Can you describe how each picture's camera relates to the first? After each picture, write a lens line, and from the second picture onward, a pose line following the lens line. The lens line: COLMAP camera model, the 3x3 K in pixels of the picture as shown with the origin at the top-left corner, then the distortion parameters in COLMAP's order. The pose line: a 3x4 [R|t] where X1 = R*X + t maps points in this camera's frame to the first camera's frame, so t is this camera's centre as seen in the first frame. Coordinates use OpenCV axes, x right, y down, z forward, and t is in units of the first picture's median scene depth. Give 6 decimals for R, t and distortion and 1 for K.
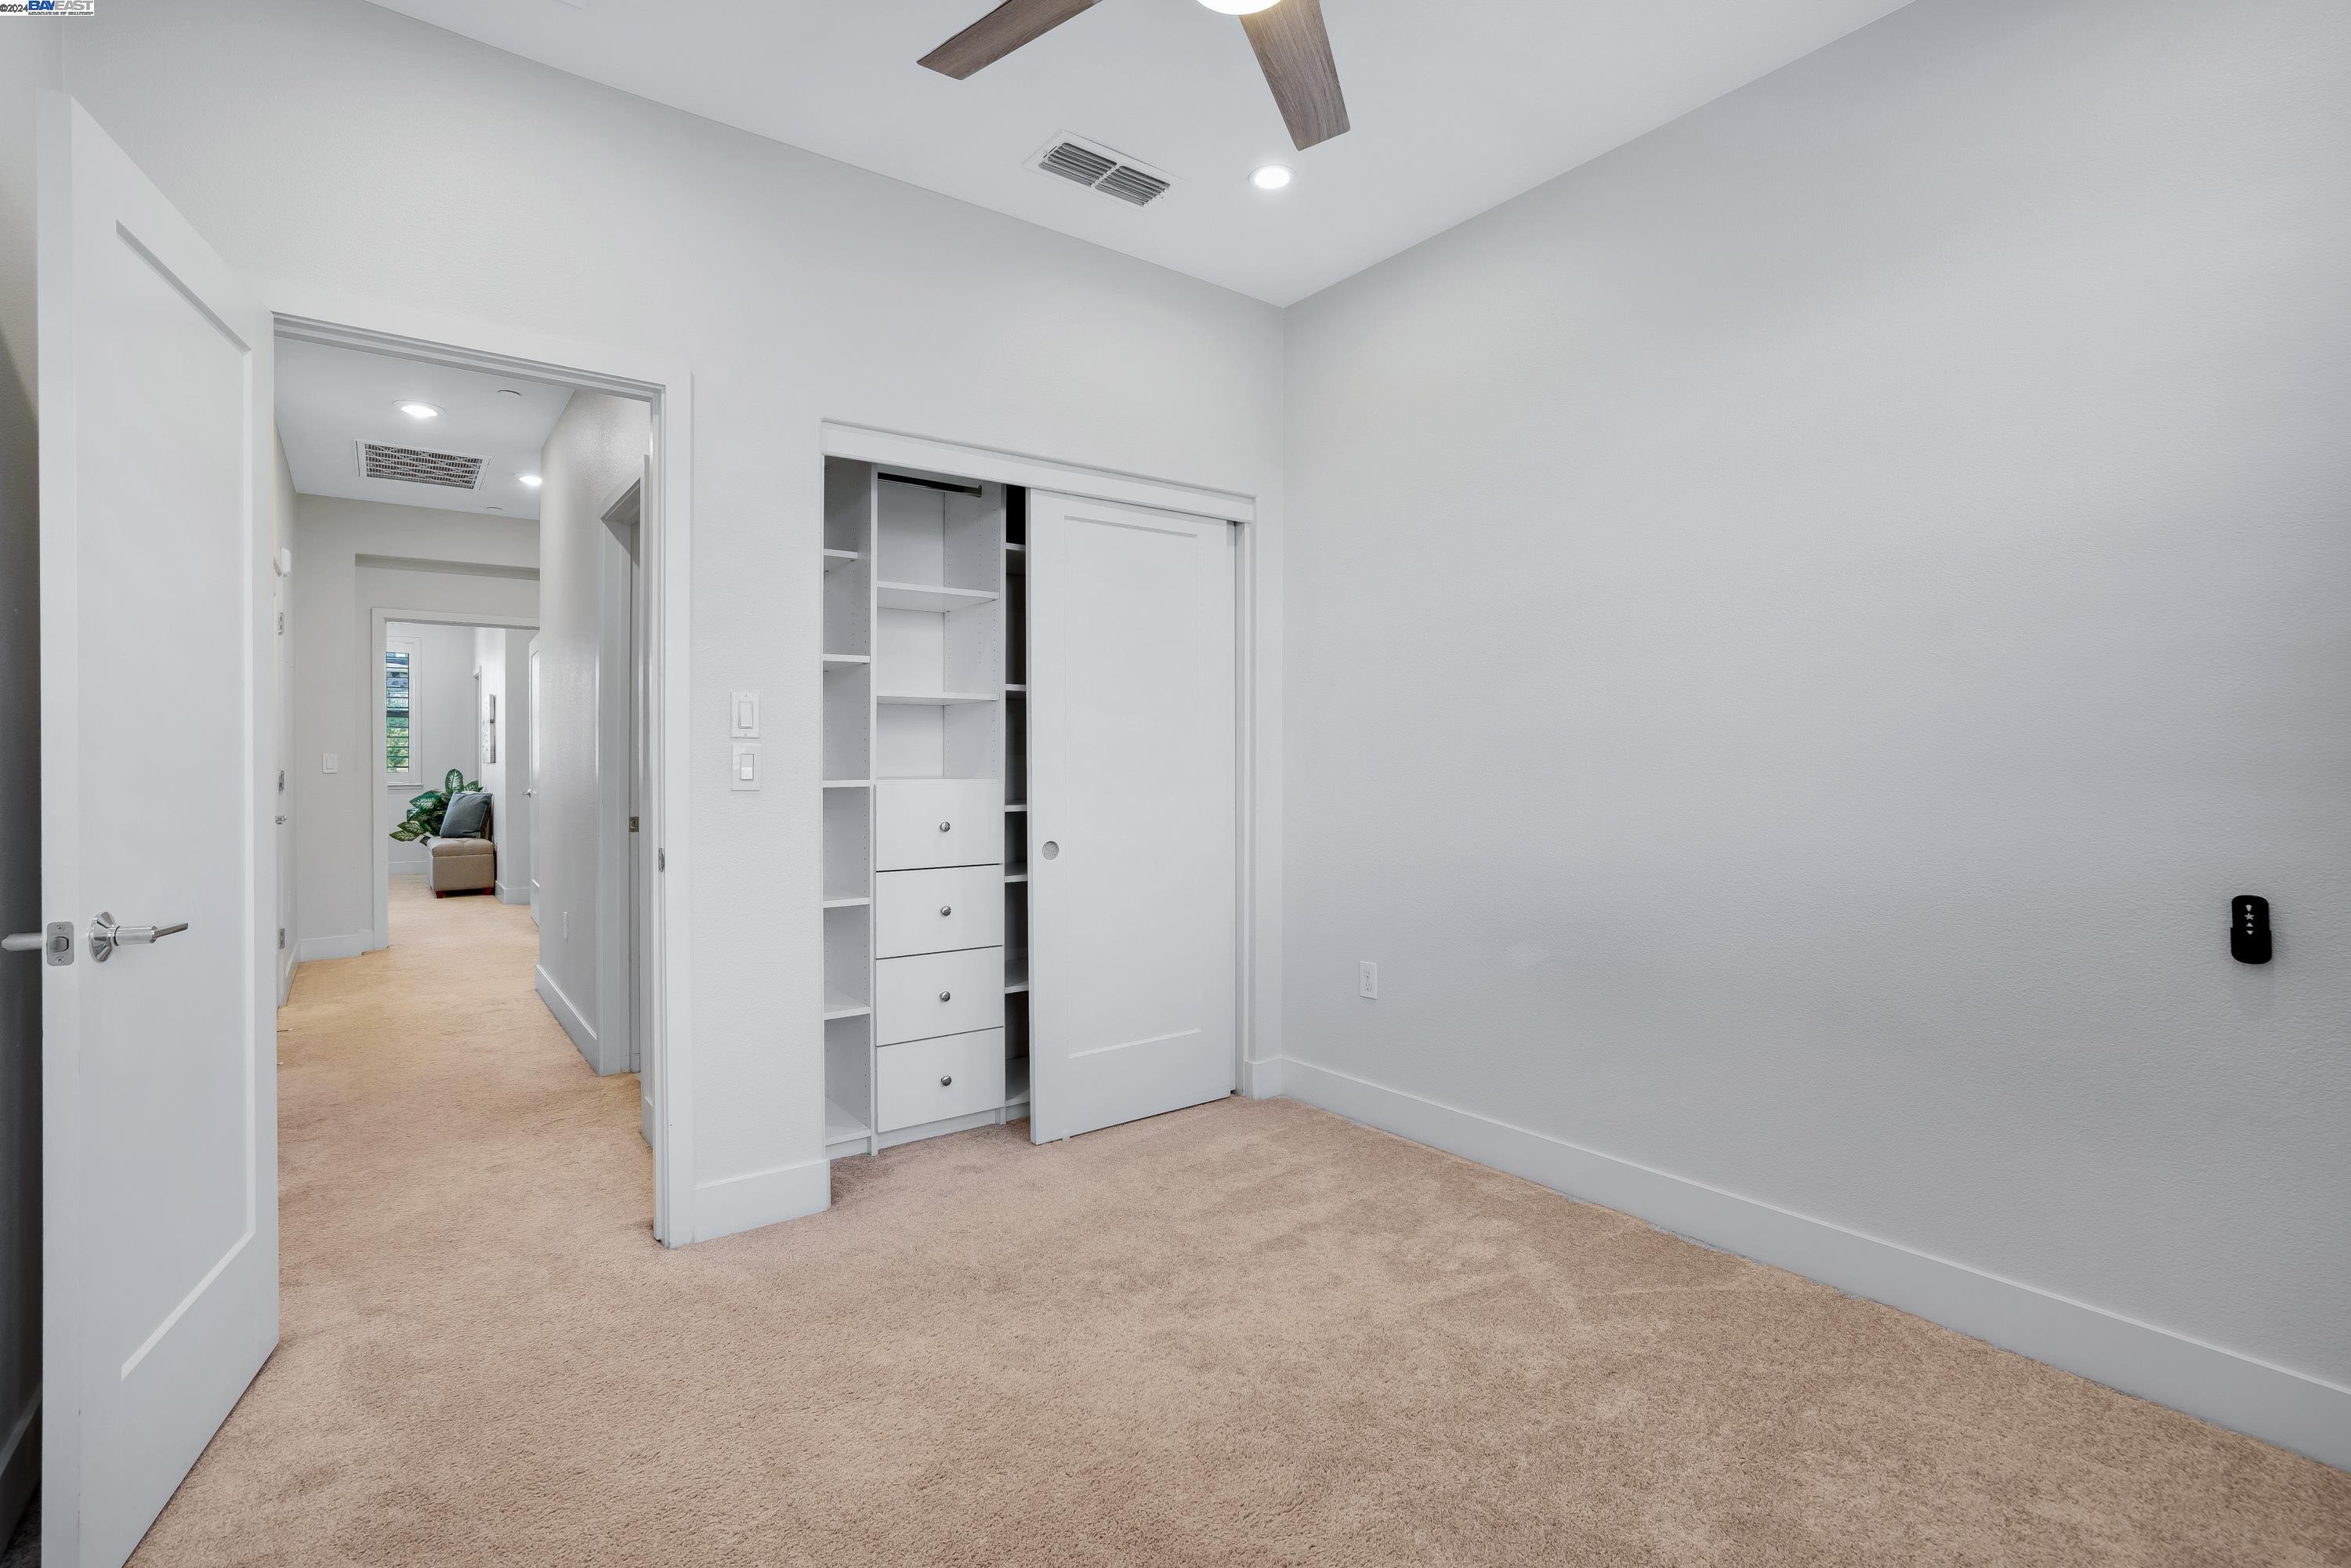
lens RADIAL K [[1116.4, 0, 1173.7], [0, 1116.4, 767.1], [0, 0, 1]] dist [-0.012066, -0.000391]
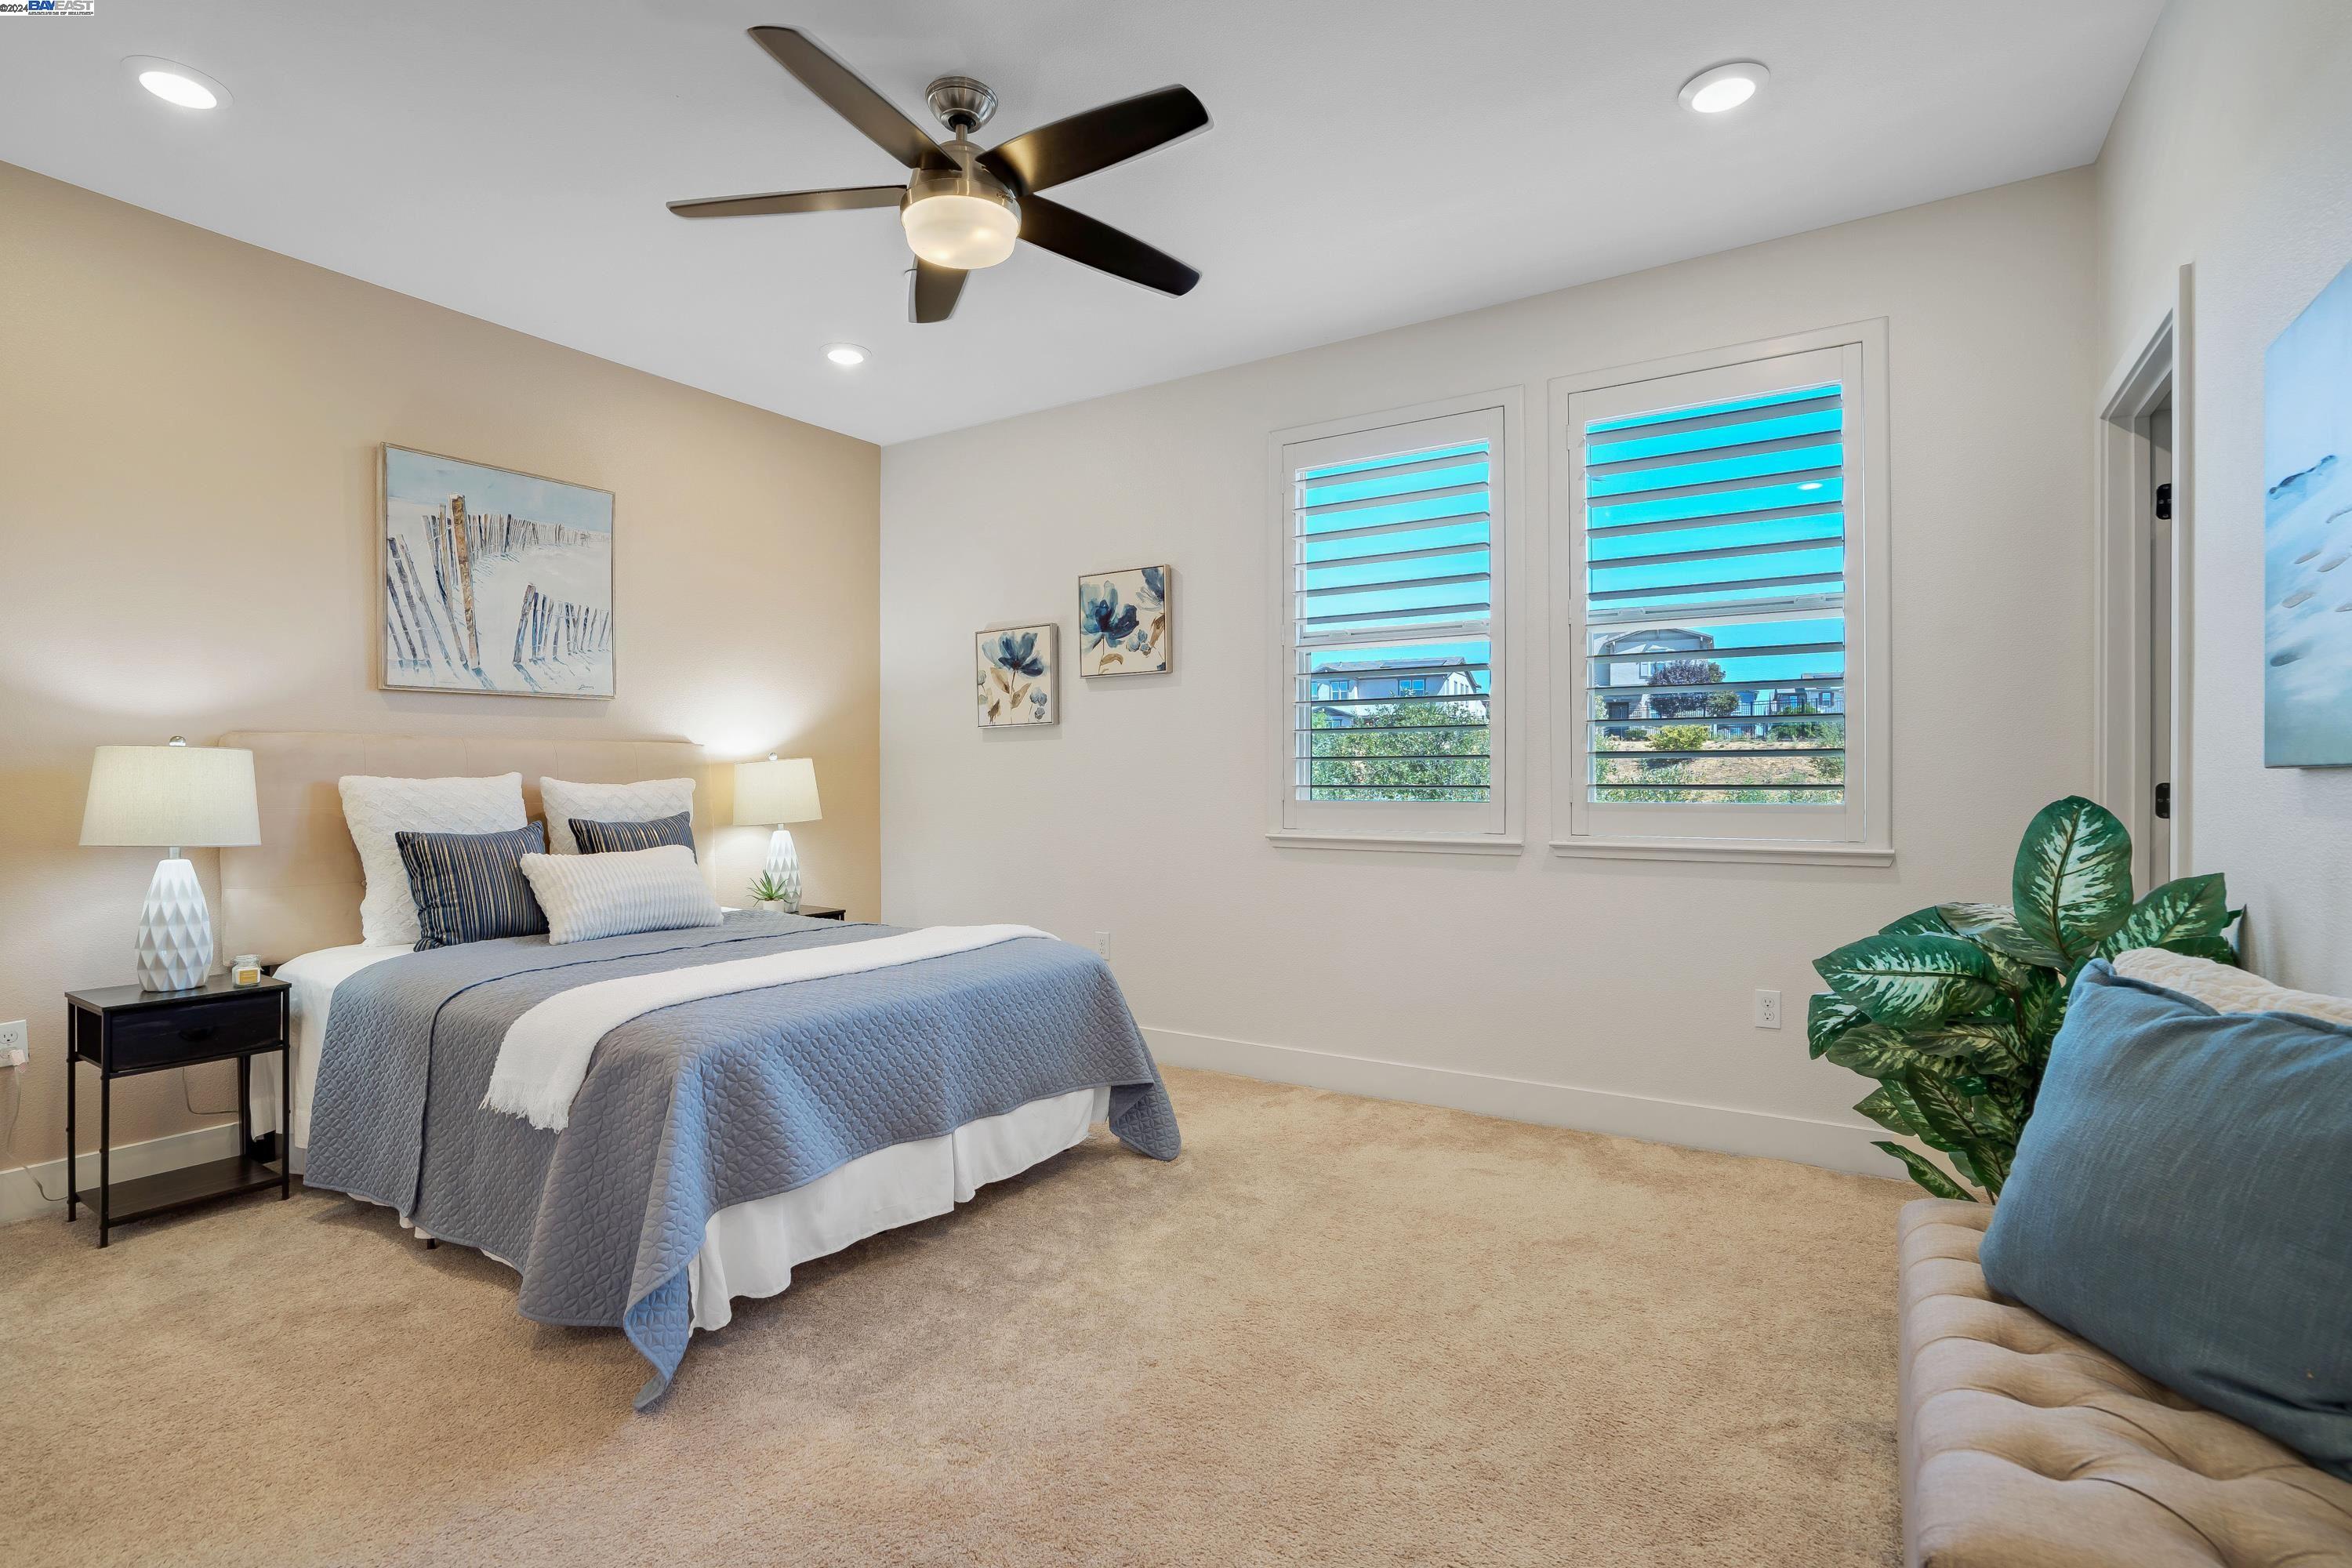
lens RADIAL K [[1116.9, 0, 1174.7], [0, 1116.9, 769.6], [0, 0, 1]] dist [-0.012066, -0.000391]
pose [[0.366828, 0.003364, -0.930283, -0.552515], [-0.012693, 0.999918, -0.001390, -0.000601], [0.930202, 0.012318, 0.366841, 0.828357]]
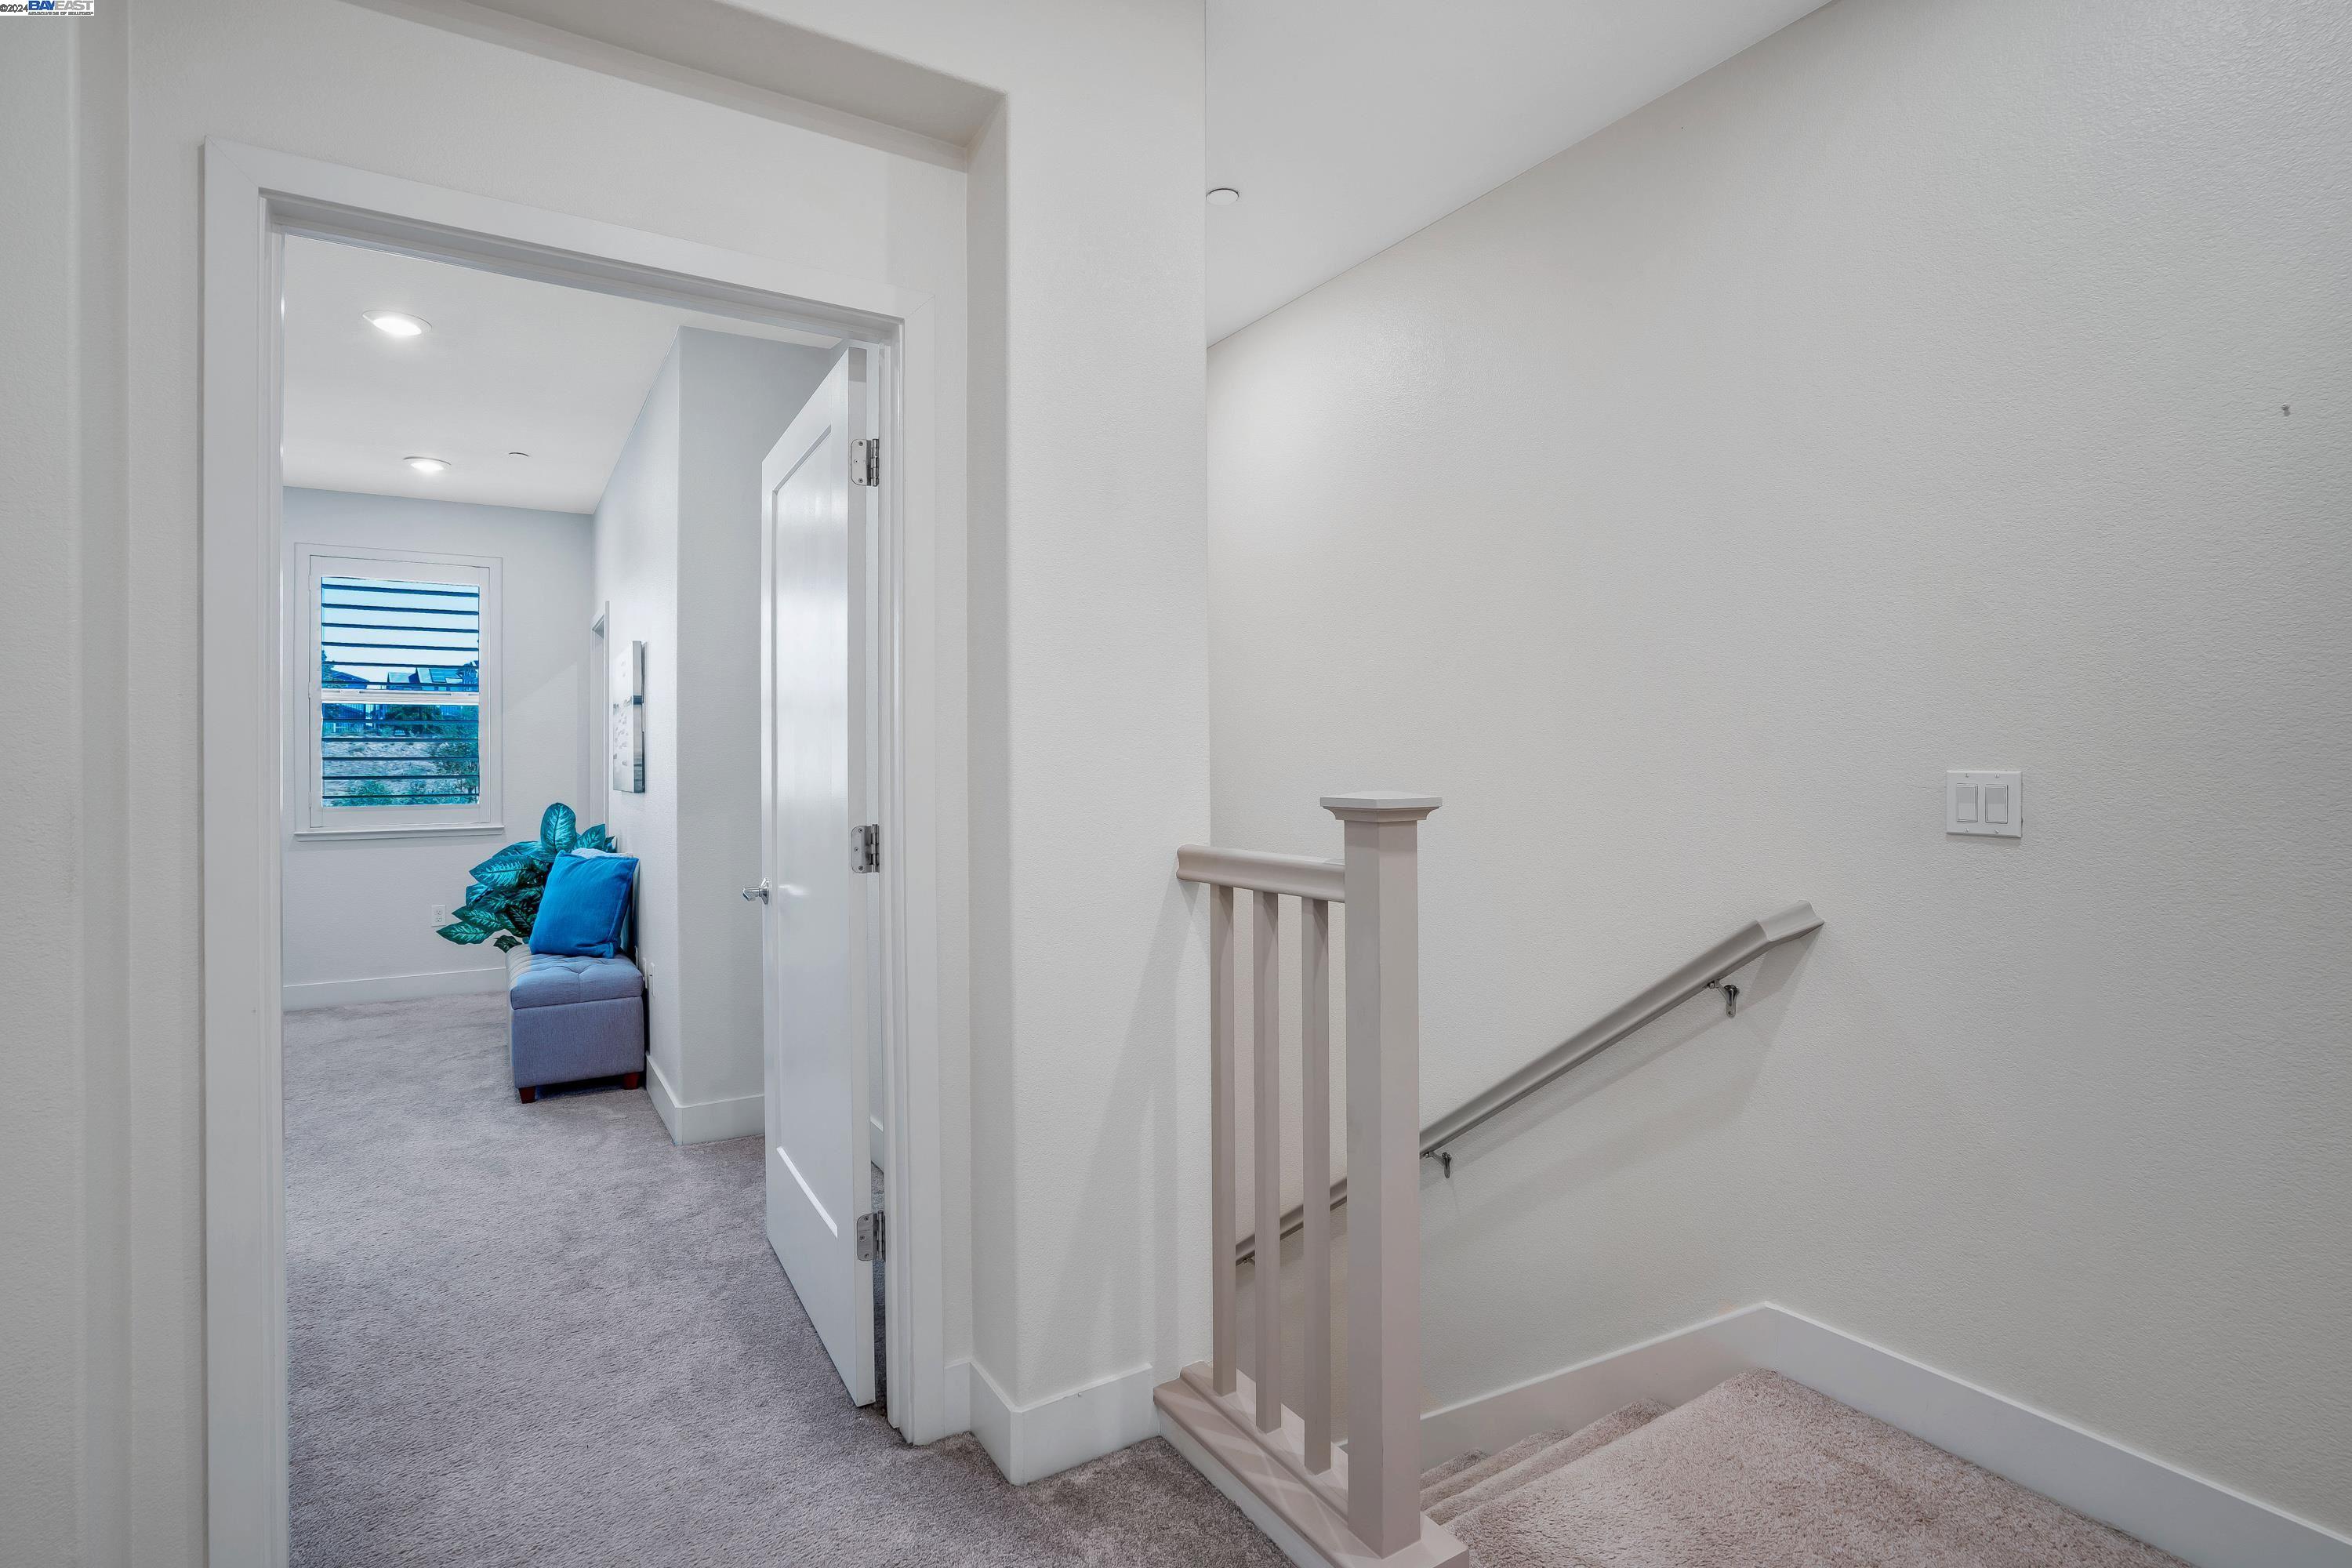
lens RADIAL K [[1116.9, 0, 1177.6], [0, 1116.9, 767.4], [0, 0, 1]] dist [-0.012066, -0.000391]
pose [[0.997526, -0.007982, -0.069841, -0.345299], [0.007525, 0.999949, -0.006804, -0.008797], [0.069892, 0.006262, 0.997535, 0.536005]]
